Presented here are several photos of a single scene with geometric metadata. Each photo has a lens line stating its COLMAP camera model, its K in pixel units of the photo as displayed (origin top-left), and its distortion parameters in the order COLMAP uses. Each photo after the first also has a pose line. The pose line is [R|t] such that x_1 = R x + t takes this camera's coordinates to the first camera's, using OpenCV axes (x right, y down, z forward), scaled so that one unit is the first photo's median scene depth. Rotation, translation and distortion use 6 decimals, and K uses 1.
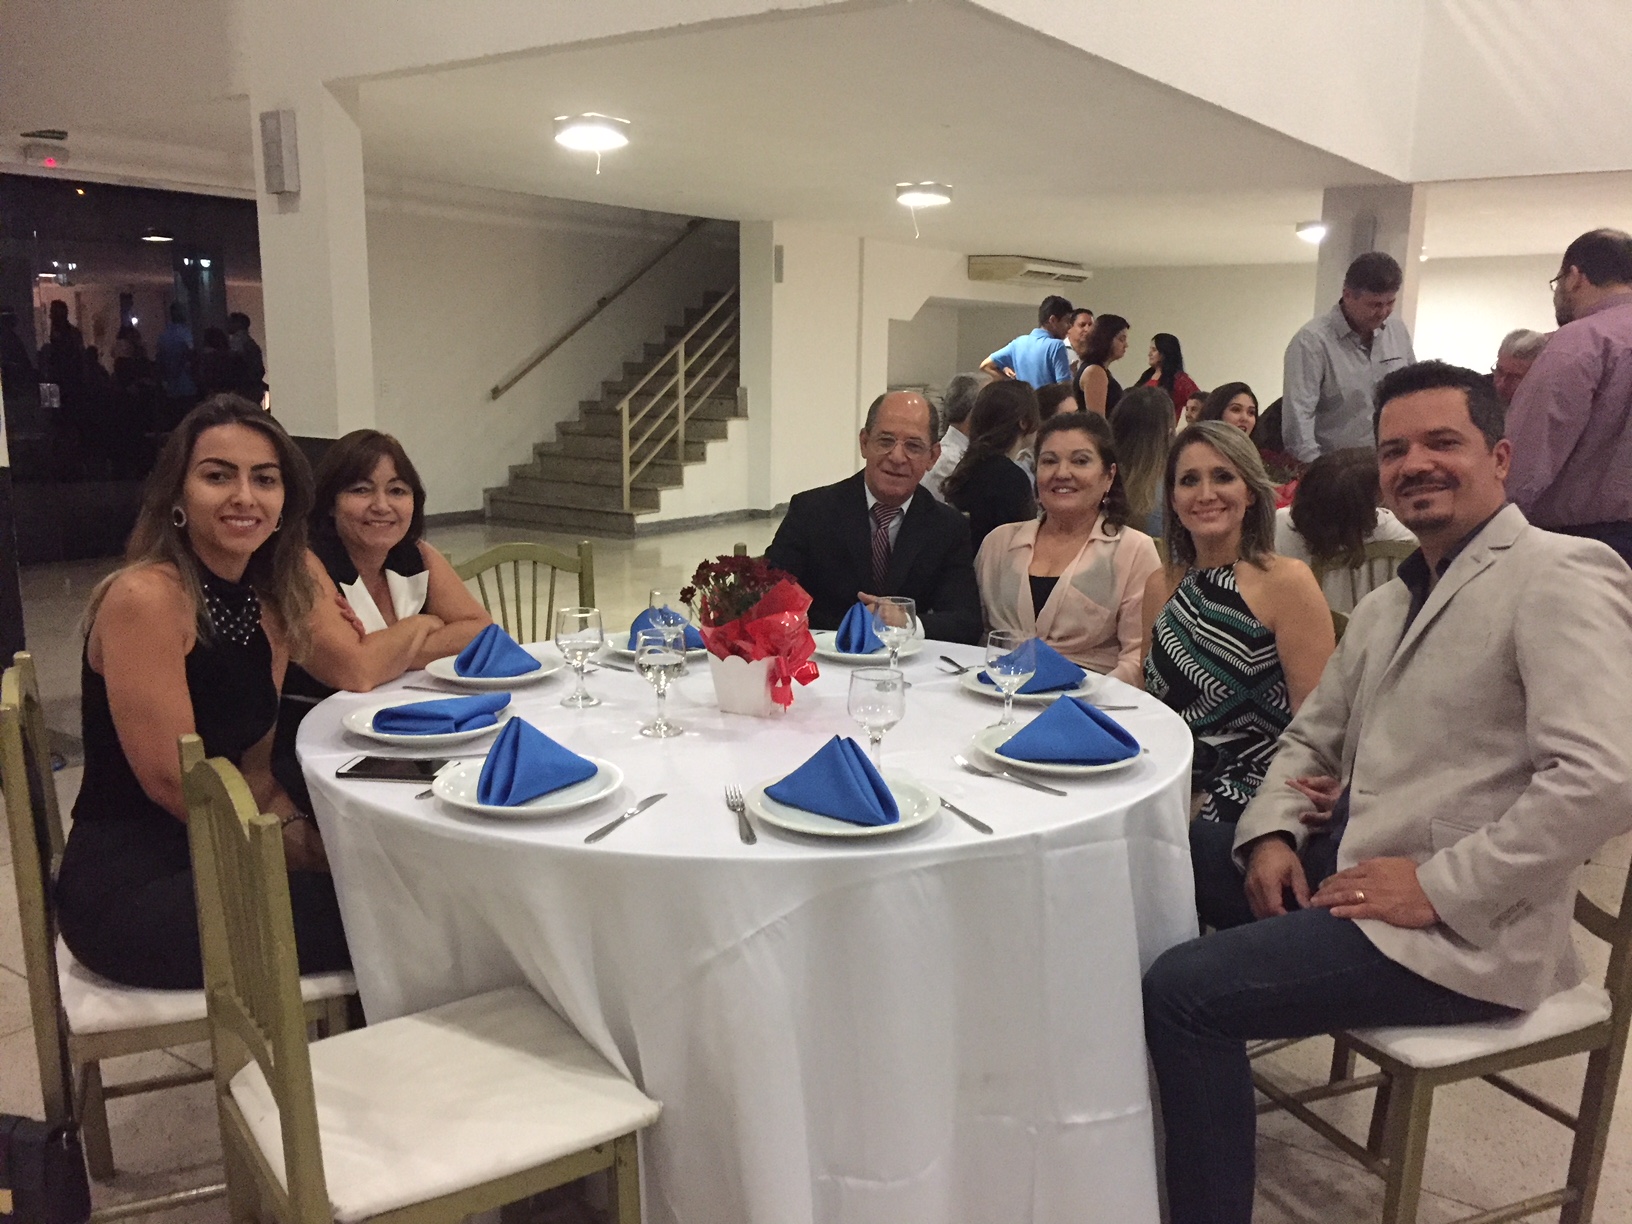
lens RADIAL K [[1385.0, 0, 814.8], [0, 1385.0, 612.0], [0, 0, 1]] dist [0.085978, -0.116290]
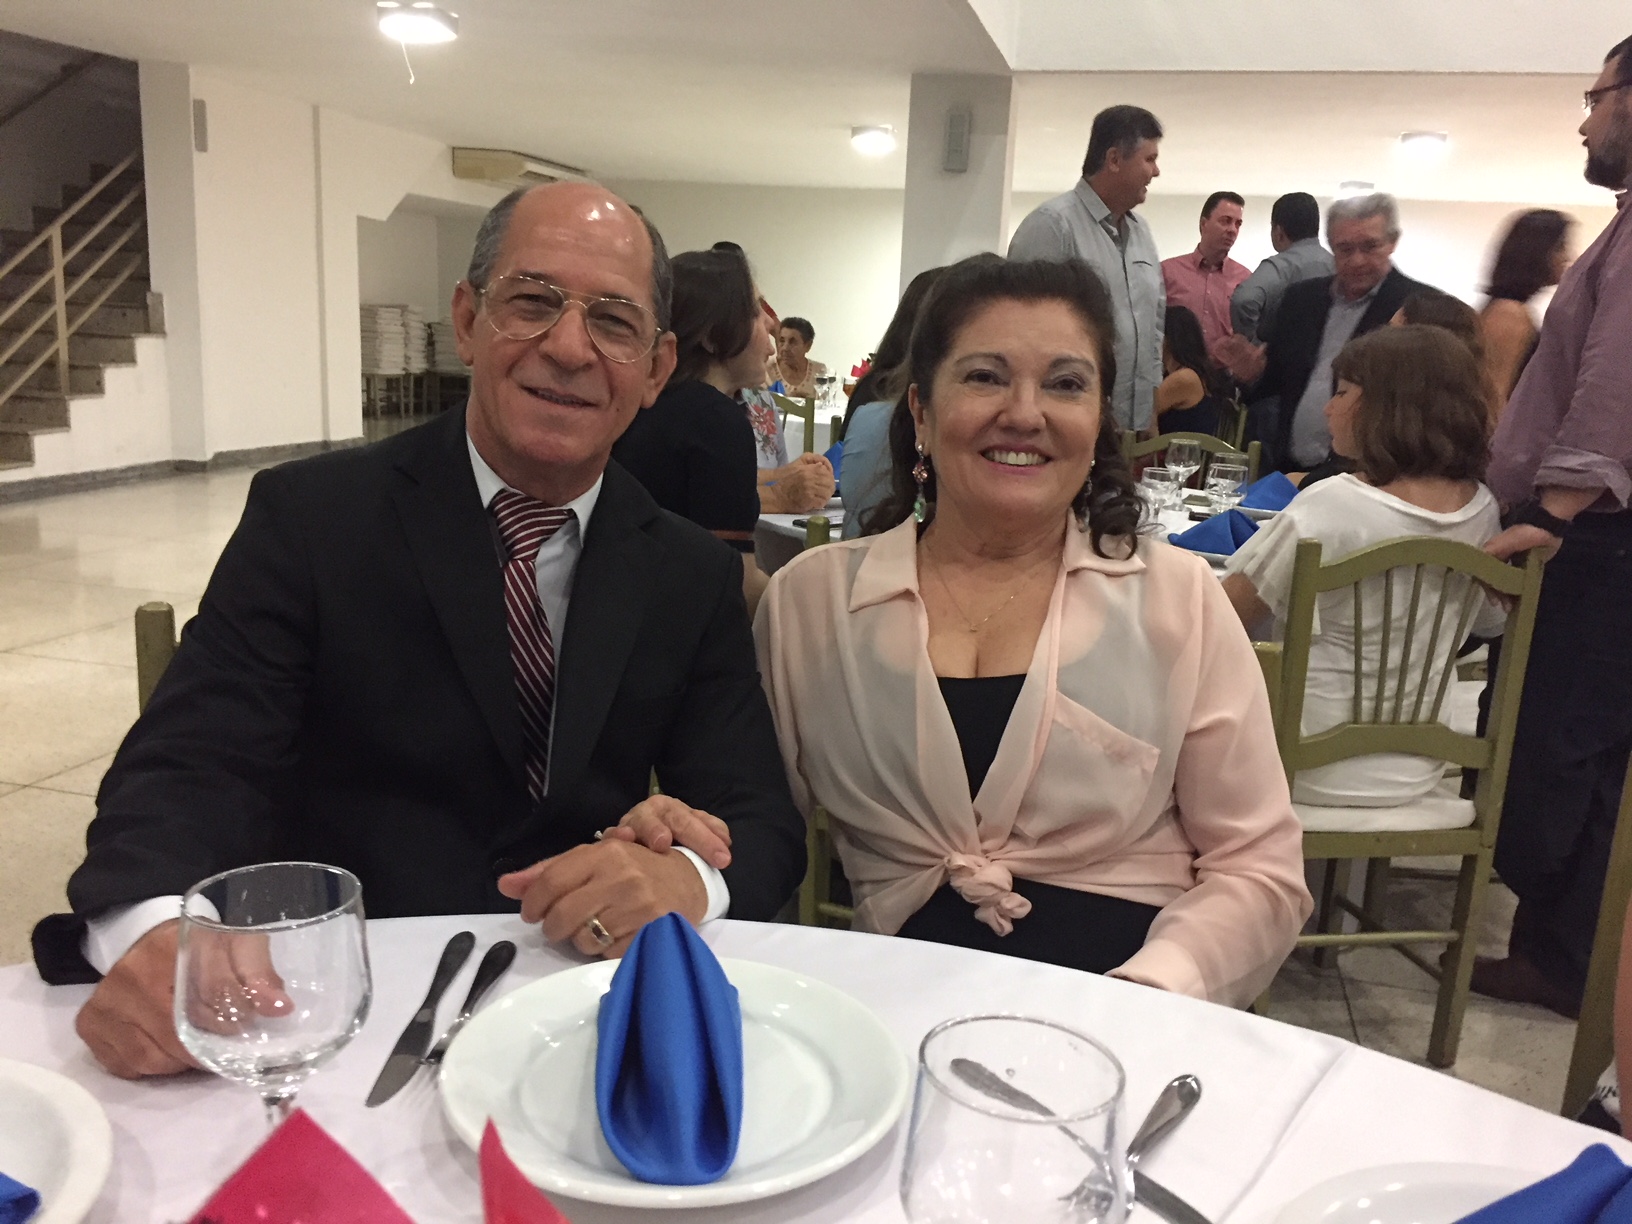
lens RADIAL K [[1385.0, 0, 814.8], [0, 1385.0, 612.0], [0, 0, 1]] dist [0.085978, -0.116290]
pose [[0.929404, -0.047856, 0.365948, -0.008569], [0.032890, 0.998352, 0.047026, -0.018536], [-0.367596, -0.031670, 0.929446, 0.187961]]
